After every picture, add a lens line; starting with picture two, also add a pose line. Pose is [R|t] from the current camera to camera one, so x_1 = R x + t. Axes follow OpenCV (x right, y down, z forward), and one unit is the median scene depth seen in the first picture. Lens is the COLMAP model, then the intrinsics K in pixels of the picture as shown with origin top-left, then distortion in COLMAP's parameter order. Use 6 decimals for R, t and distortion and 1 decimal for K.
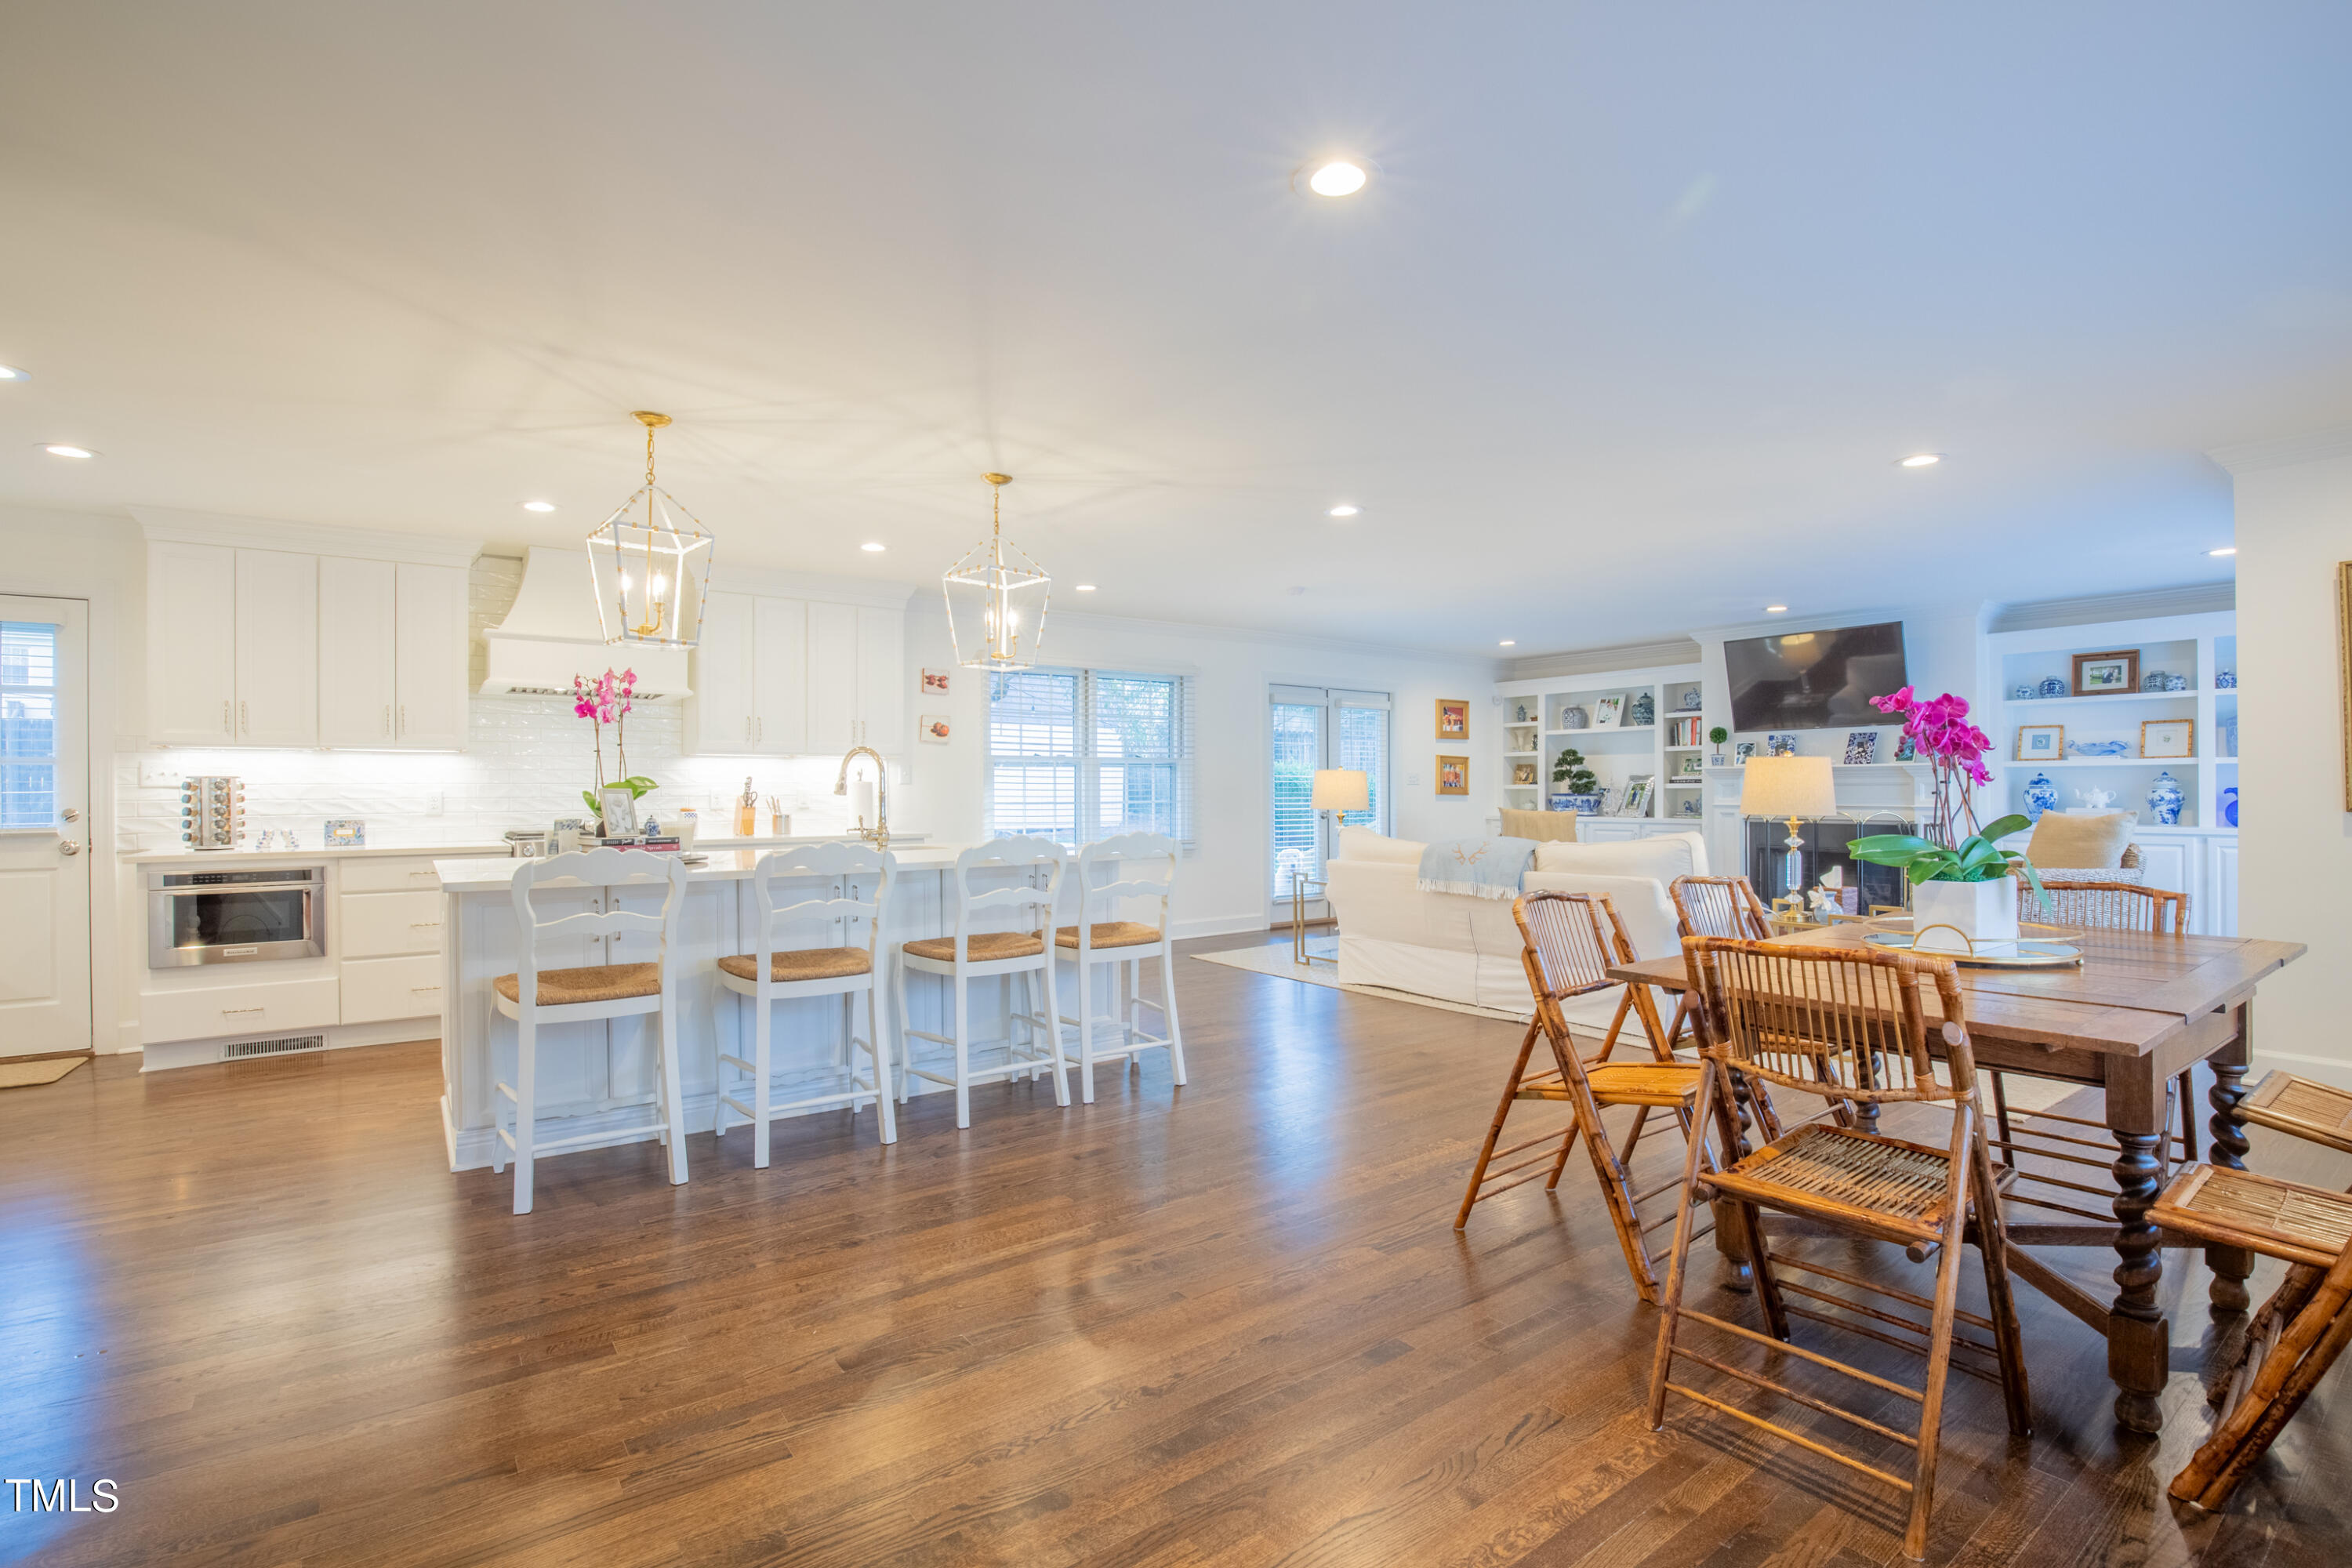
lens RADIAL K [[1097.4, 0, 1175.1], [0, 1097.4, 784.2], [0, 0, 1]] dist [-0.024977, 0.000068]
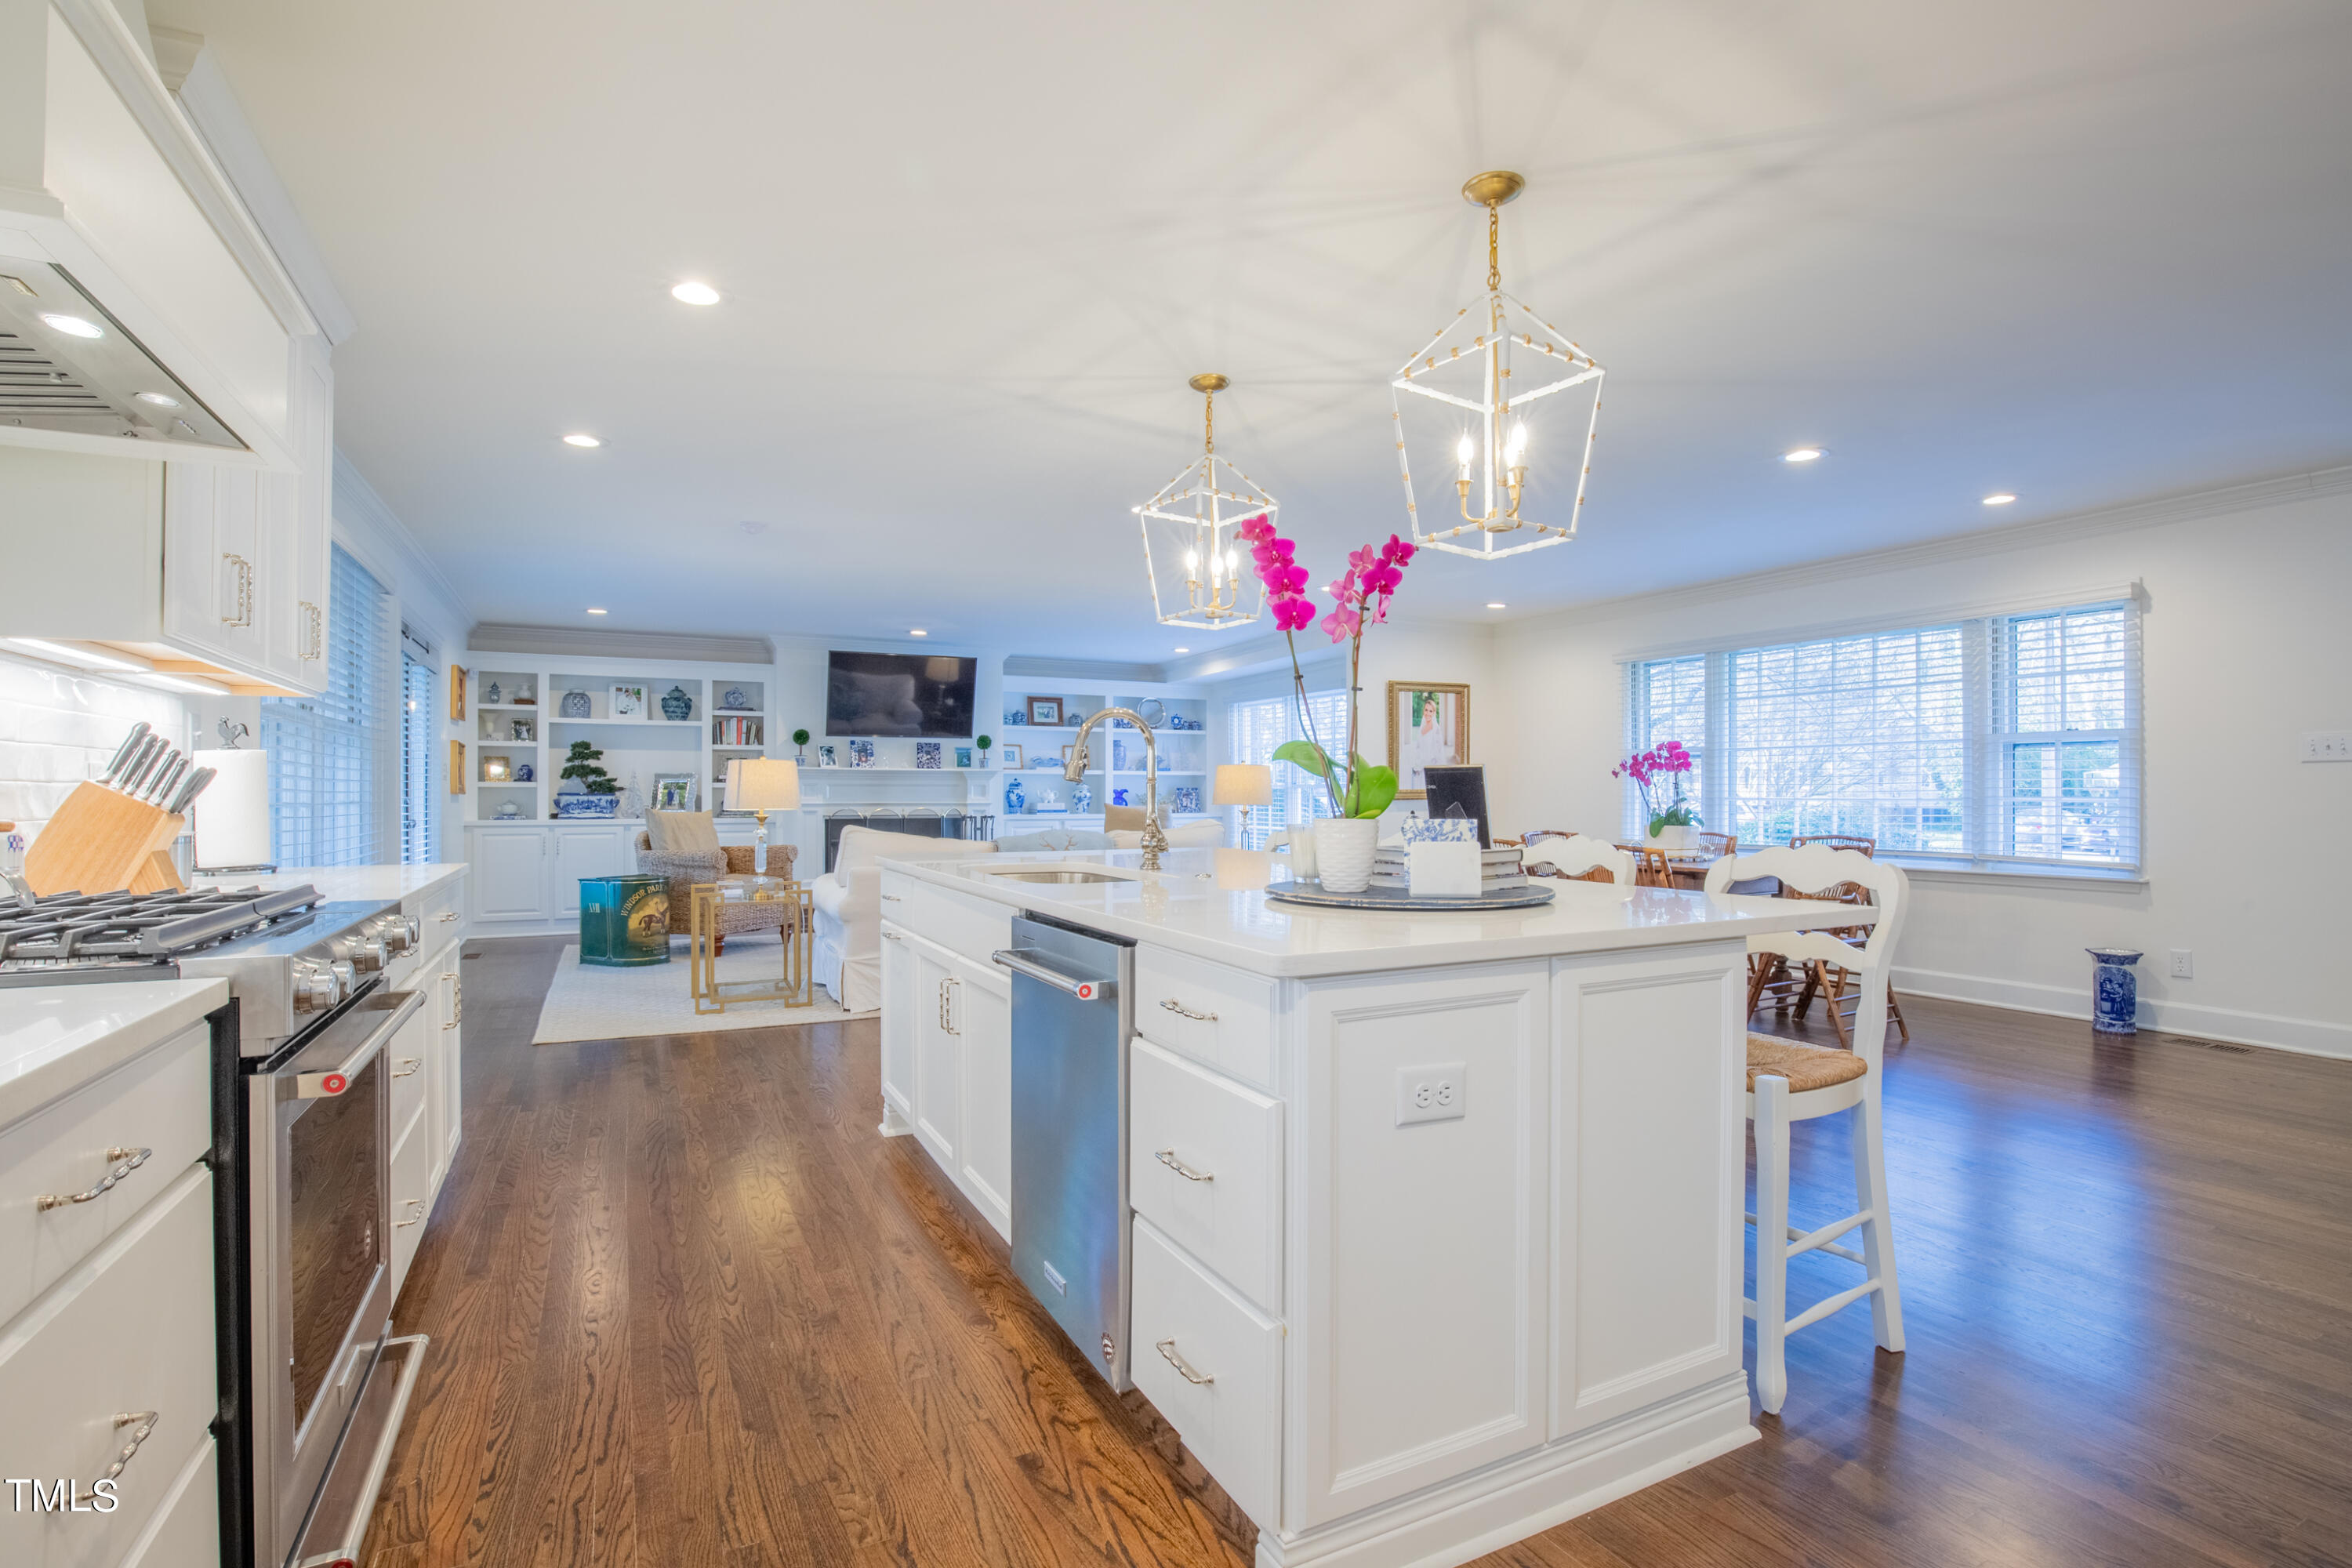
lens RADIAL K [[1097.4, 0, 1226.4], [0, 1097.4, 797.8], [0, 0, 1]] dist [-0.024977, 0.000068]
pose [[0.137445, -0.003380, 0.990504, -0.494947], [-0.007190, 0.999964, 0.004410, 0.005484], [-0.990483, -0.007728, 0.137416, 0.468412]]
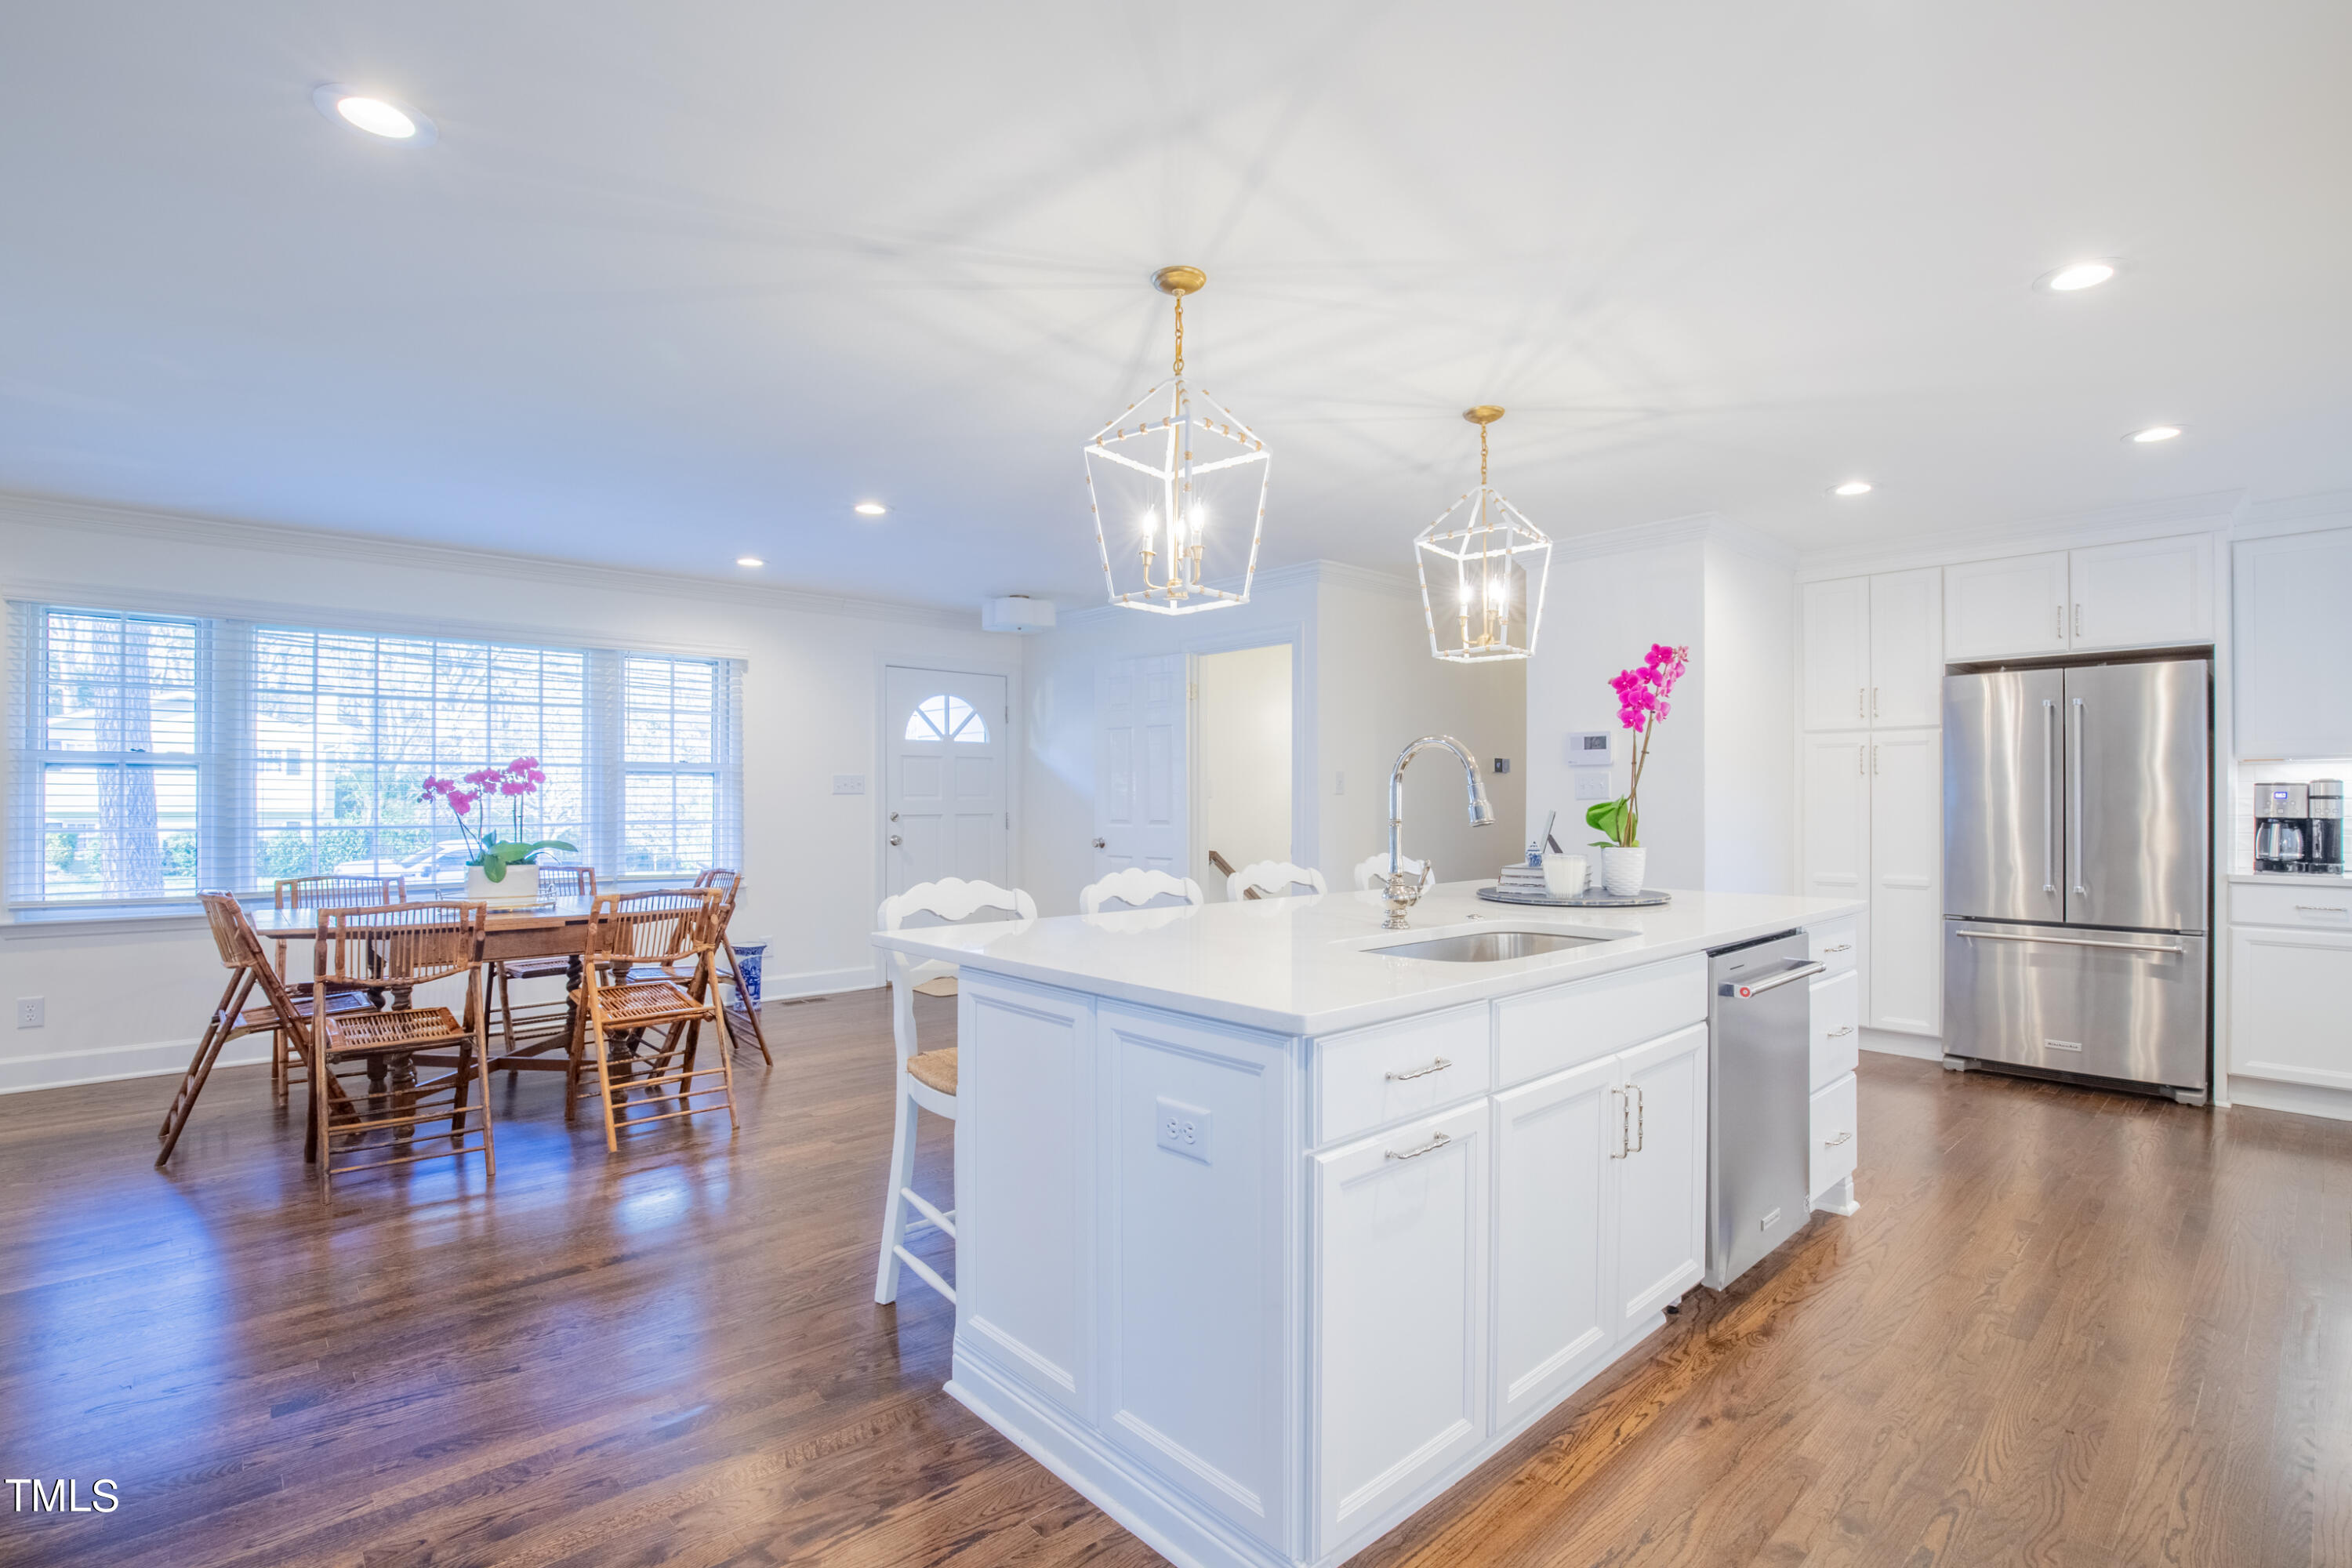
lens RADIAL K [[1097.4, 0, 1179.9], [0, 1097.4, 794.8], [0, 0, 1]] dist [-0.024977, 0.000068]
pose [[-0.994226, 0.010179, -0.106826, -0.053082], [0.011516, 0.999863, -0.011901, -0.000714], [0.106690, -0.013063, -0.994207, 0.835432]]
